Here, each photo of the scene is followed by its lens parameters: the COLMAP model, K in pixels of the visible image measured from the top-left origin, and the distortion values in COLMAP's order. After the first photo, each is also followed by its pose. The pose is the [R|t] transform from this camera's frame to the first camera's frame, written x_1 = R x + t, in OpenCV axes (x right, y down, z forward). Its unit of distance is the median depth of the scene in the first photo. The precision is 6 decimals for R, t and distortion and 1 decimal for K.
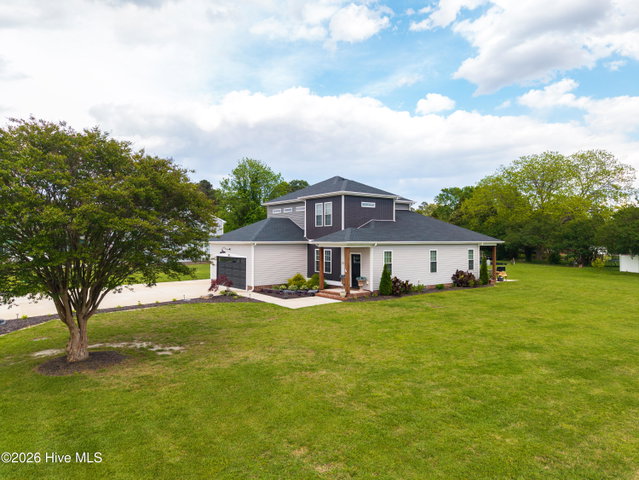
lens RADIAL K [[426.7, 0, 319.5], [0, 426.7, 240.0], [0, 0, 1]] dist [0.065031, -0.064476]
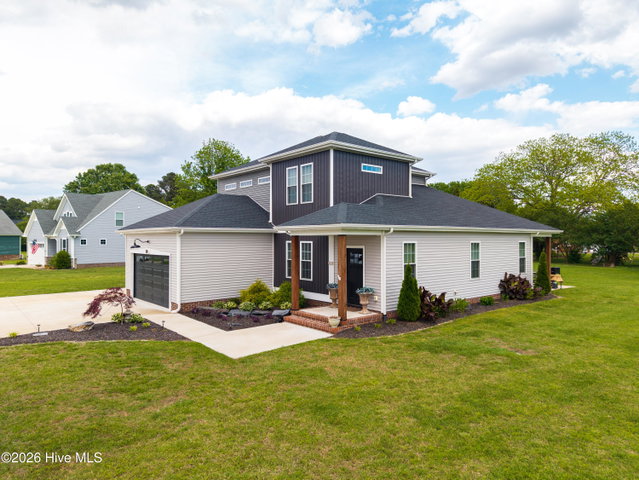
lens RADIAL K [[426.7, 0, 319.5], [0, 426.7, 240.0], [0, 0, 1]] dist [0.065031, -0.064476]
pose [[0.999141, -0.001742, 0.041401, 0.012966], [0.001689, 0.999998, 0.001294, 0.019780], [-0.041403, -0.001223, 0.999142, 0.394377]]
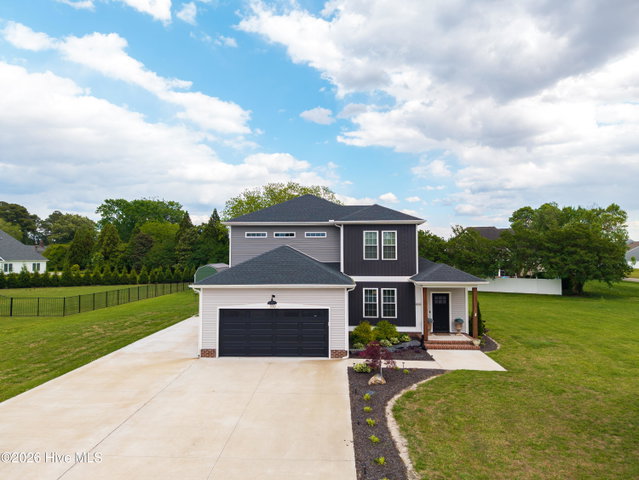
lens RADIAL K [[426.7, 0, 319.5], [0, 426.7, 240.0], [0, 0, 1]] dist [0.065031, -0.064476]
pose [[0.647572, 0.020695, 0.761723, -0.702361], [0.003254, 0.999547, -0.029922, -0.047319], [-0.761997, 0.021856, 0.647211, 0.575602]]
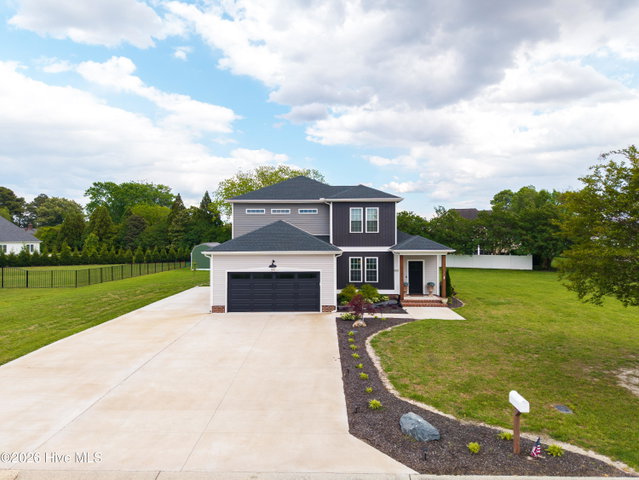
lens RADIAL K [[429.3, 0, 316.4], [0, 429.3, 237.3], [0, 0, 1]] dist [0.052053, -0.002591]
pose [[0.631576, -0.002874, 0.775309, -0.807568], [0.004544, 0.999990, 0.000006, -0.022982], [-0.775301, 0.003519, 0.631582, 0.498344]]
